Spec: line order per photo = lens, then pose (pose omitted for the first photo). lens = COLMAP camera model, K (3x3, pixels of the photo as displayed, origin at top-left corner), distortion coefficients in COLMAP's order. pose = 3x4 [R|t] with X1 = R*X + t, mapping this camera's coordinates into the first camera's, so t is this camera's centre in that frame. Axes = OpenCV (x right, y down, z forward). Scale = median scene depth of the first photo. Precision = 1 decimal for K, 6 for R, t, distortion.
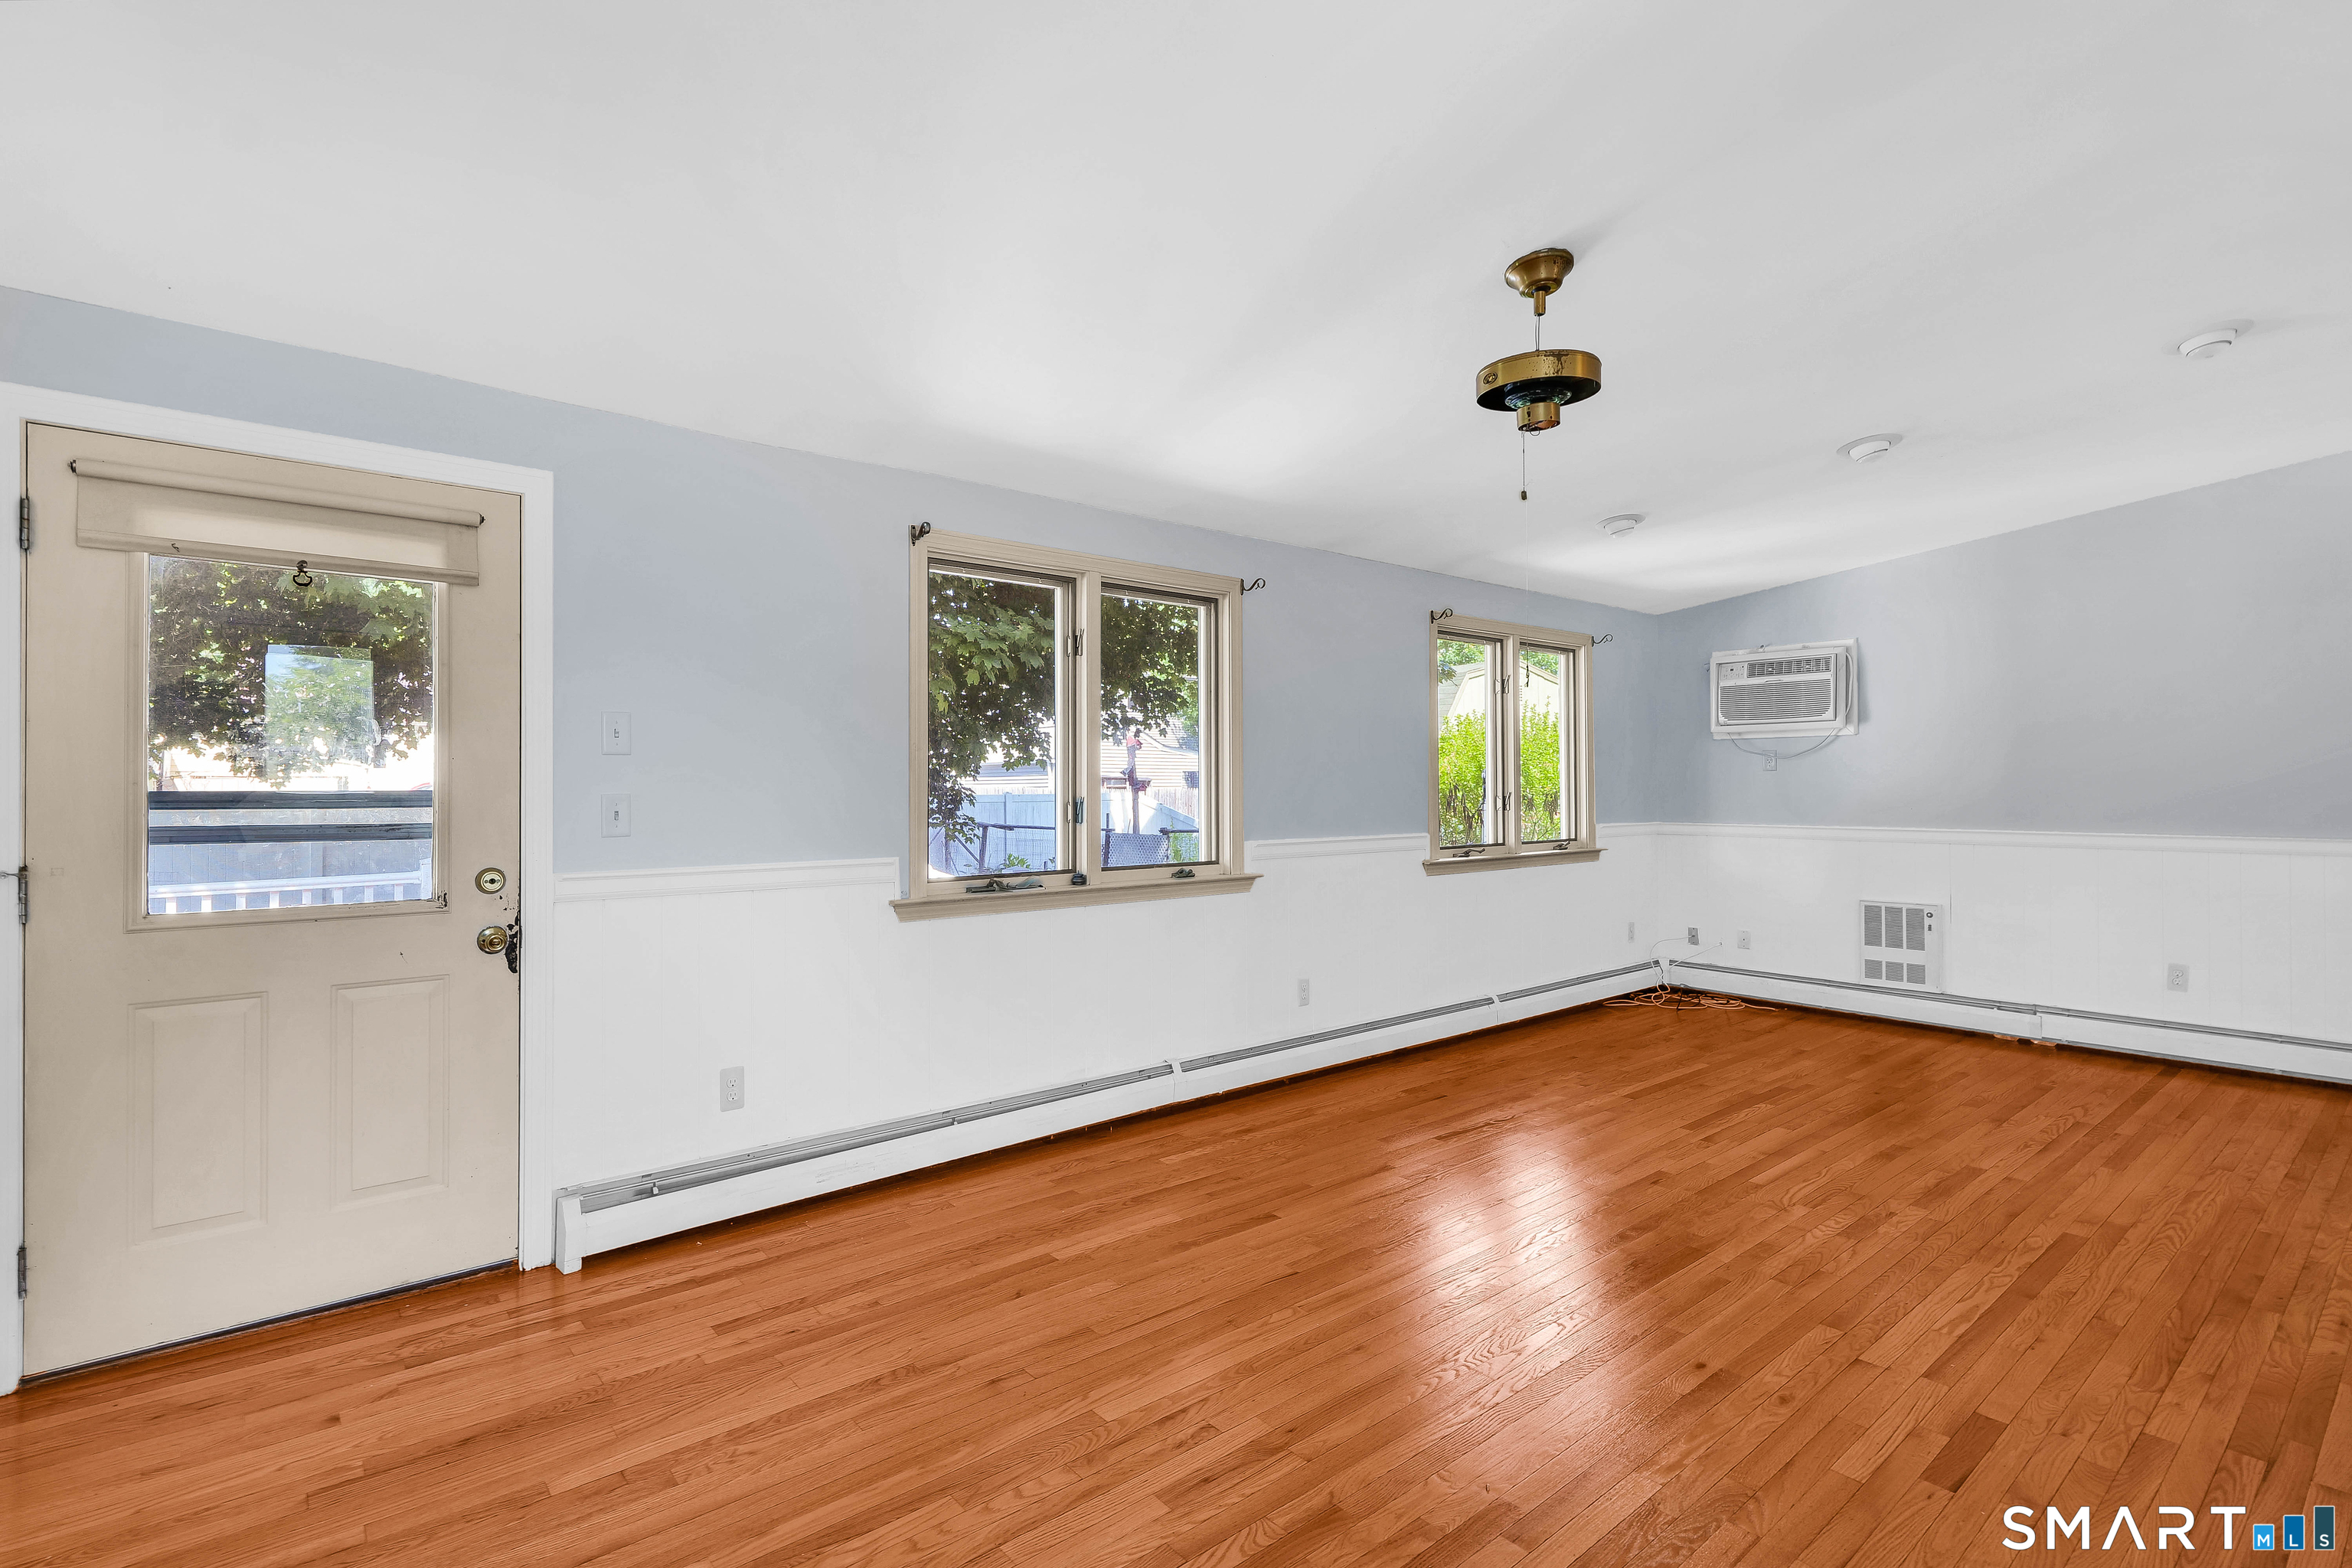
lens RADIAL K [[1095.0, 0, 1175.8], [0, 1095.0, 785.3], [0, 0, 1]] dist [0.002306, 0.000205]
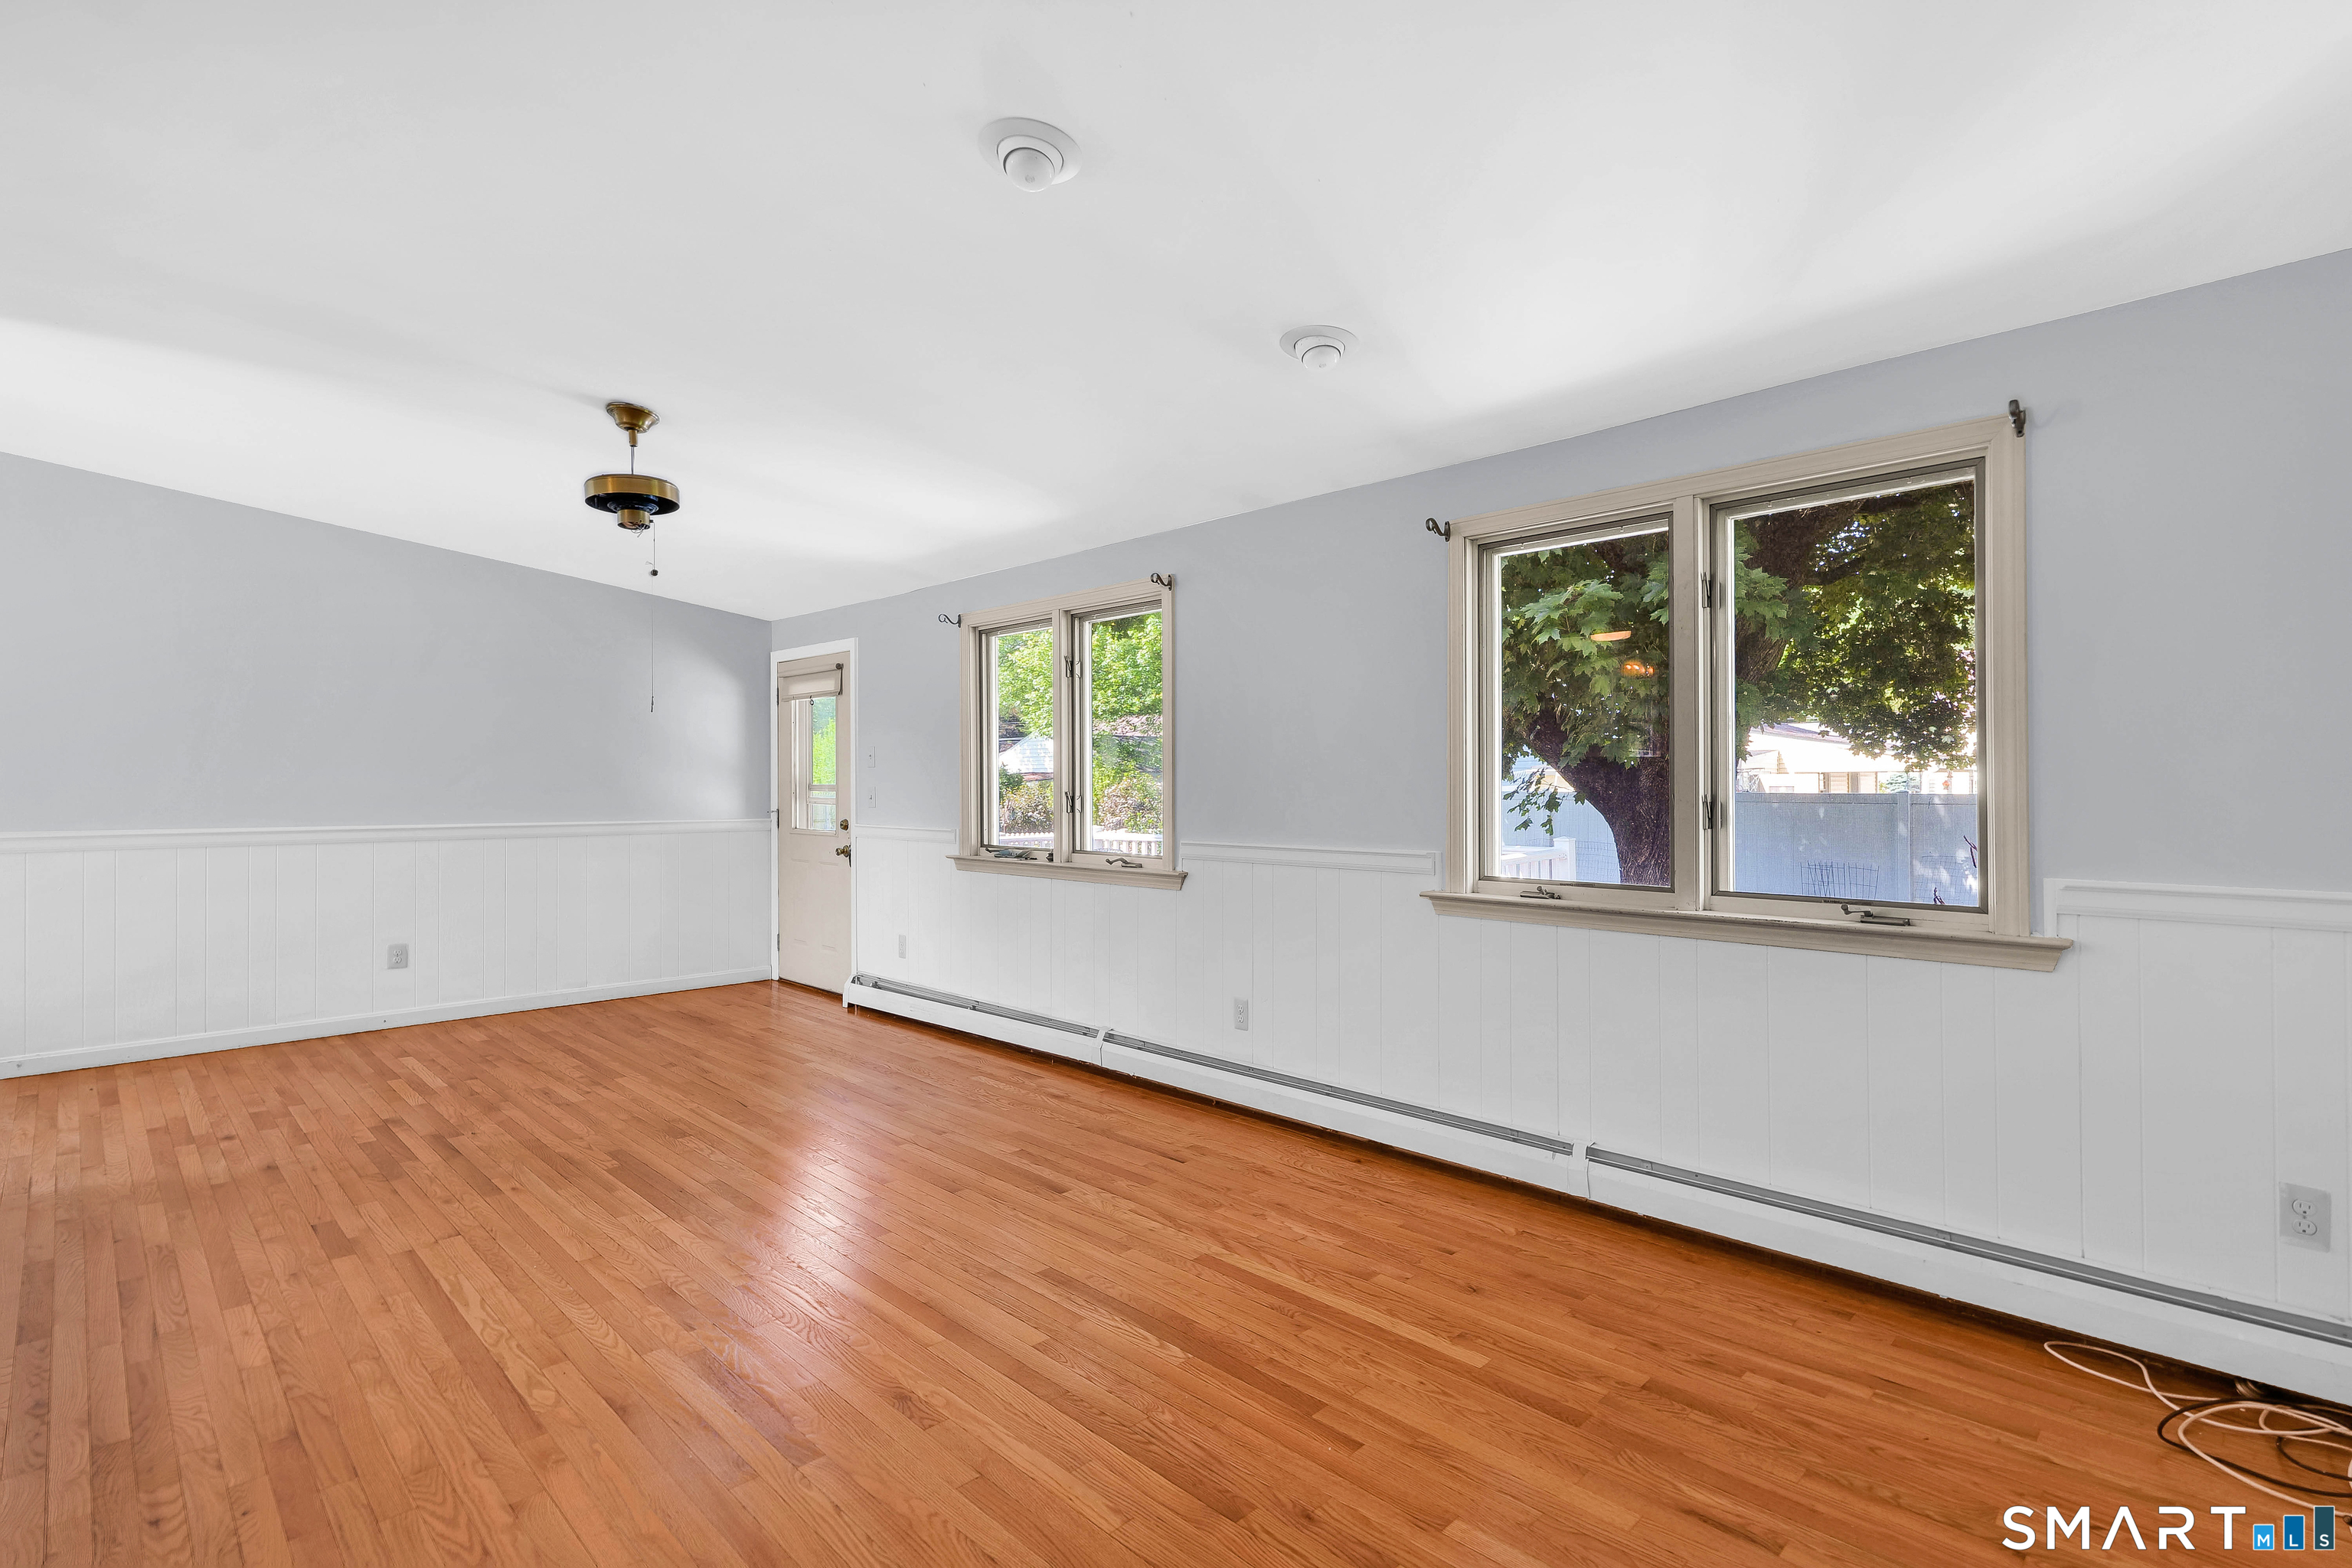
lens RADIAL K [[1095.0, 0, 1175.9], [0, 1095.0, 779.6], [0, 0, 1]] dist [0.002306, 0.000205]
pose [[0.100198, -0.000860, -0.994967, 1.168822], [0.001618, 0.999998, -0.000701, -0.001492], [0.994966, -0.001539, 0.100199, 1.008491]]
